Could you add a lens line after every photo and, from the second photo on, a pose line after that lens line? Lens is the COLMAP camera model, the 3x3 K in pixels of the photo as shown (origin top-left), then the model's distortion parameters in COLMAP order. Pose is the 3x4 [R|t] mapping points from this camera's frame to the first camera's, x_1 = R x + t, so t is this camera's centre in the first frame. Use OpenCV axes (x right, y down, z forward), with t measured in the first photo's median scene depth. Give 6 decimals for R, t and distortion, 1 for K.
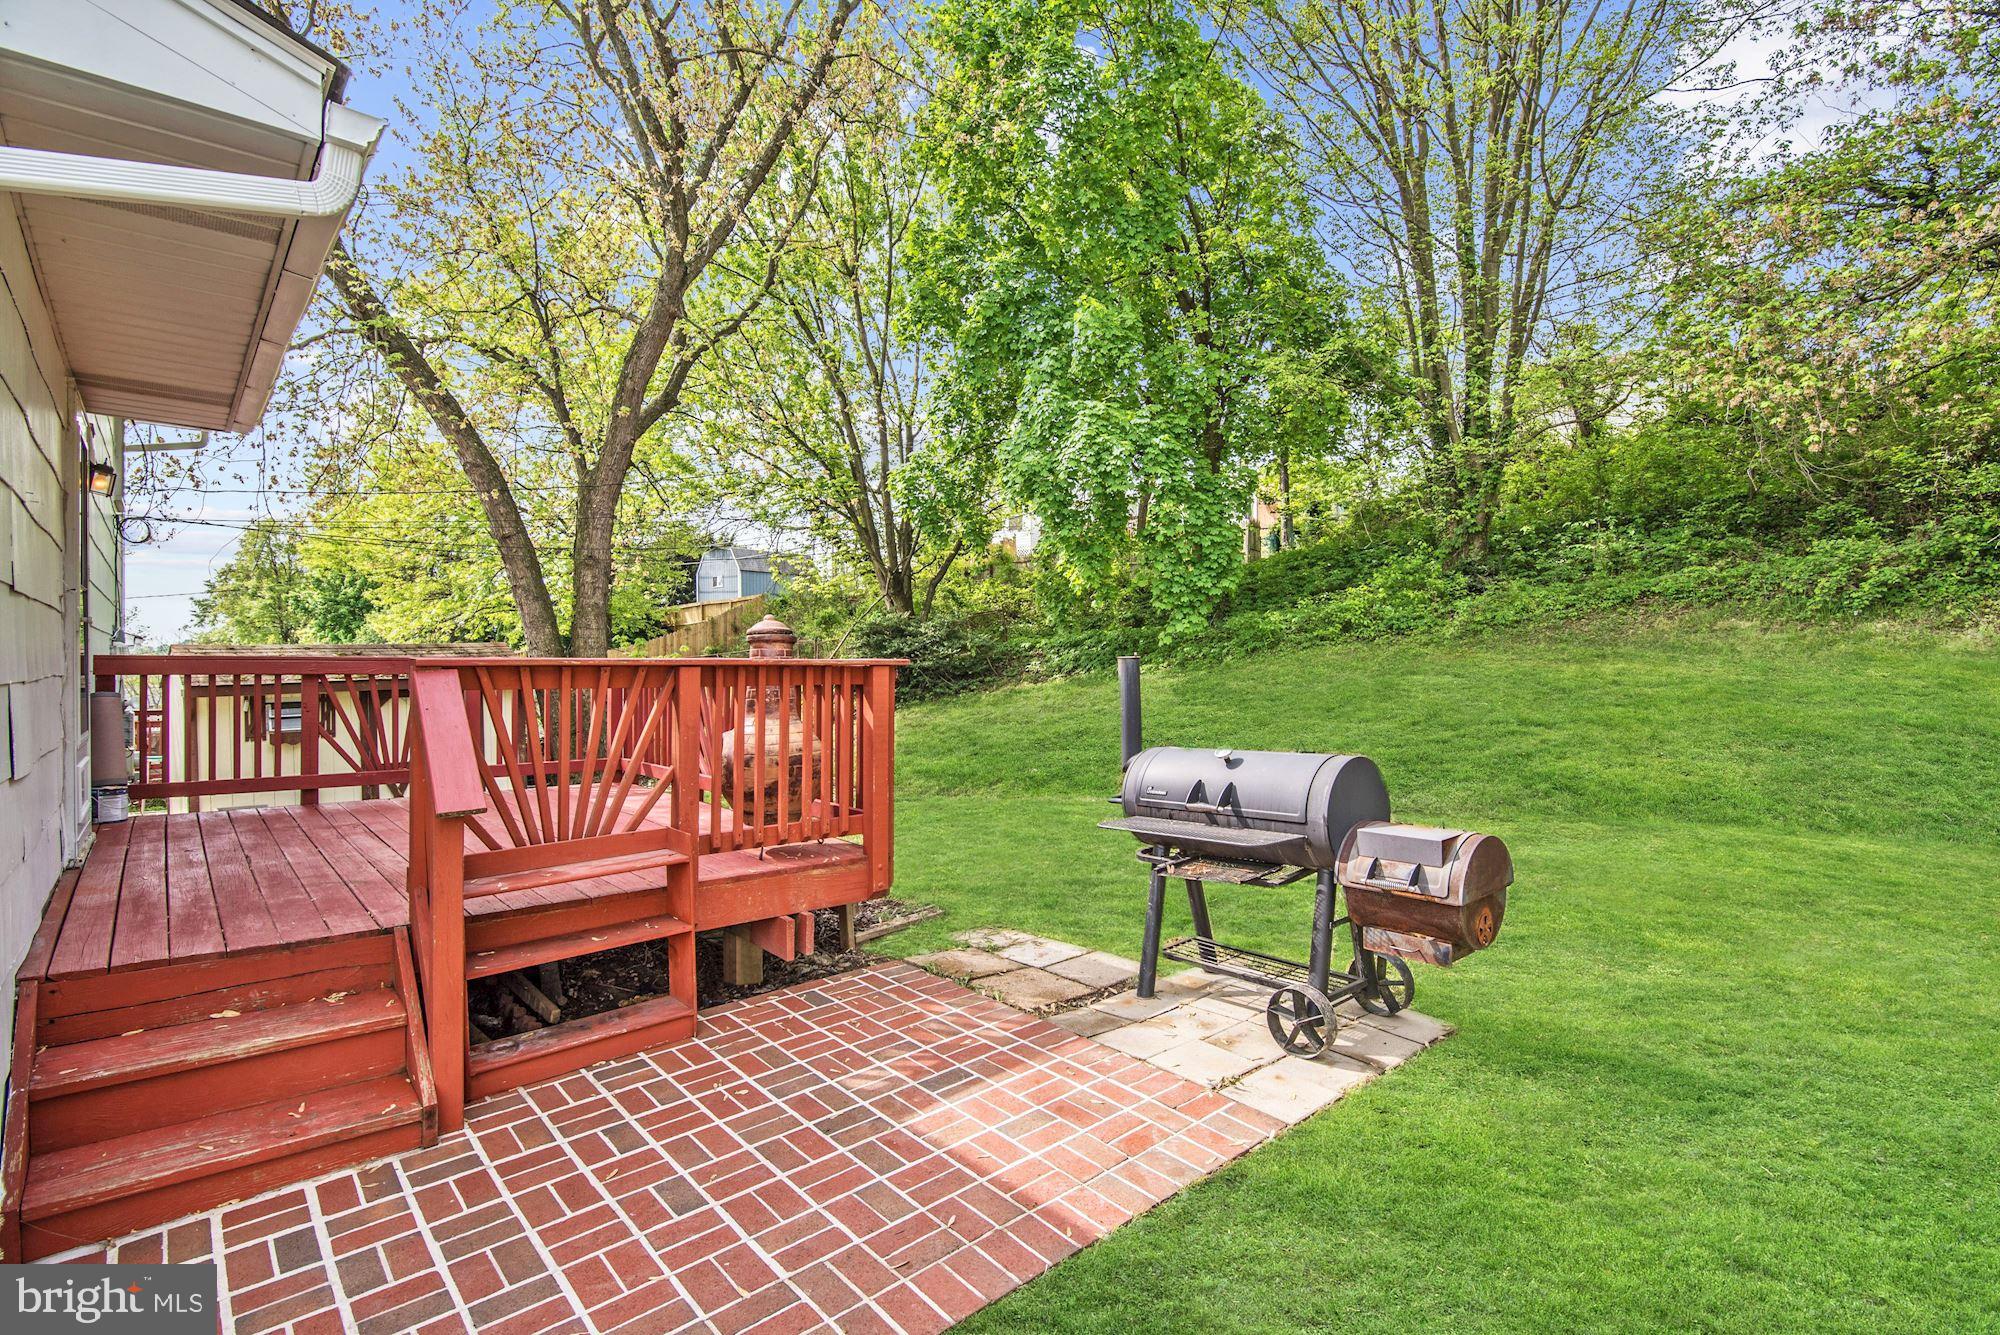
lens RADIAL K [[1005.0, 0, 997.2], [0, 1005.0, 657.1], [0, 0, 1]] dist [0.001716, -0.003741]
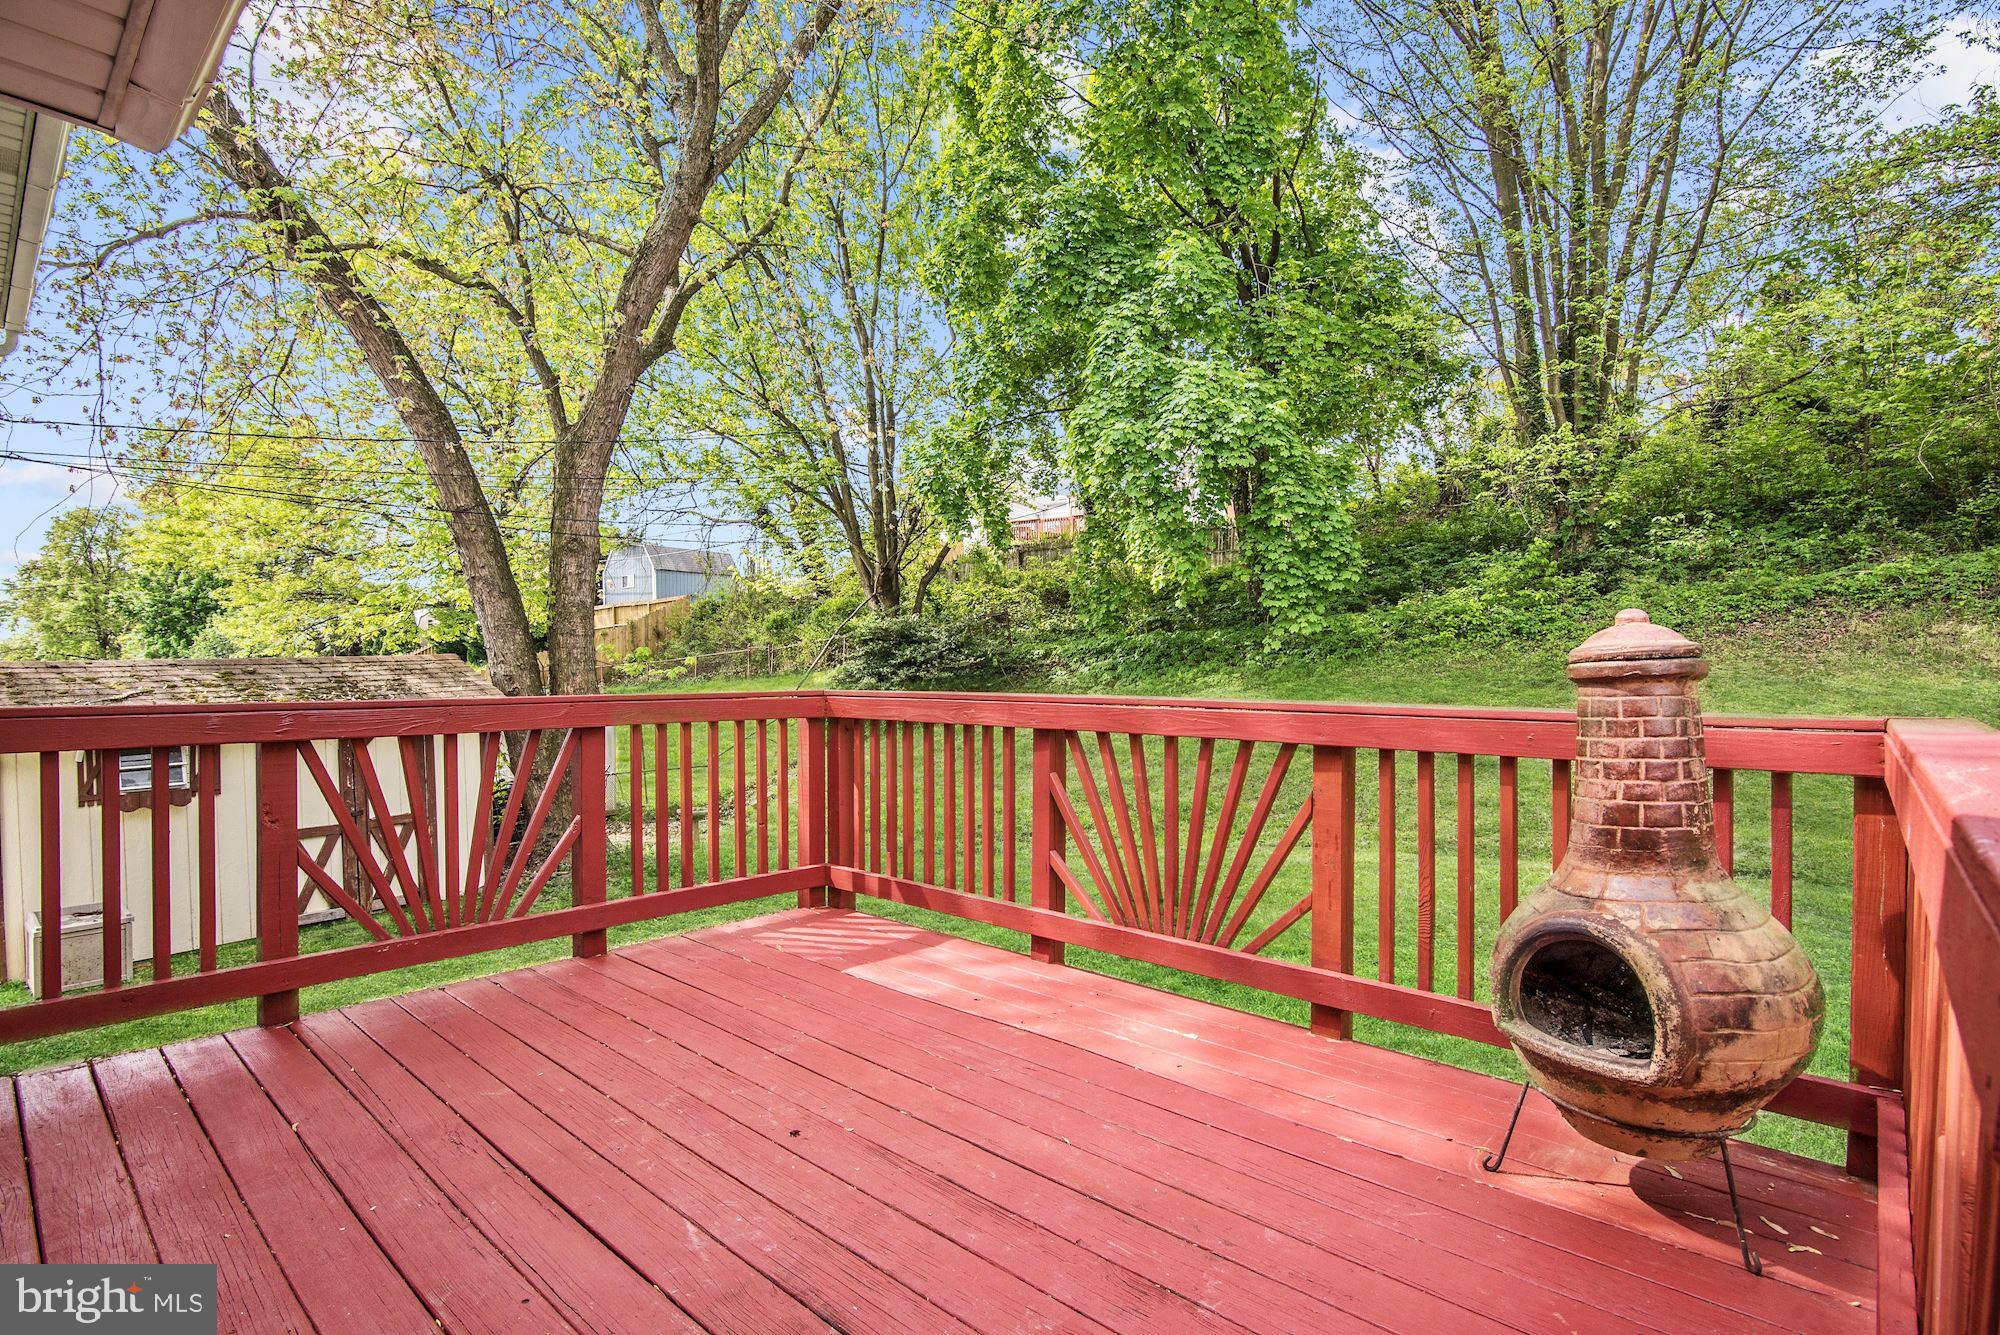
lens RADIAL K [[1005.0, 0, 1002.4], [0, 1005.0, 674.9], [0, 0, 1]] dist [0.001716, -0.003741]
pose [[0.993345, -0.006357, 0.115003, -0.104929], [0.004748, 0.999887, 0.014253, -0.004773], [-0.115080, -0.013612, 0.993263, 0.131183]]
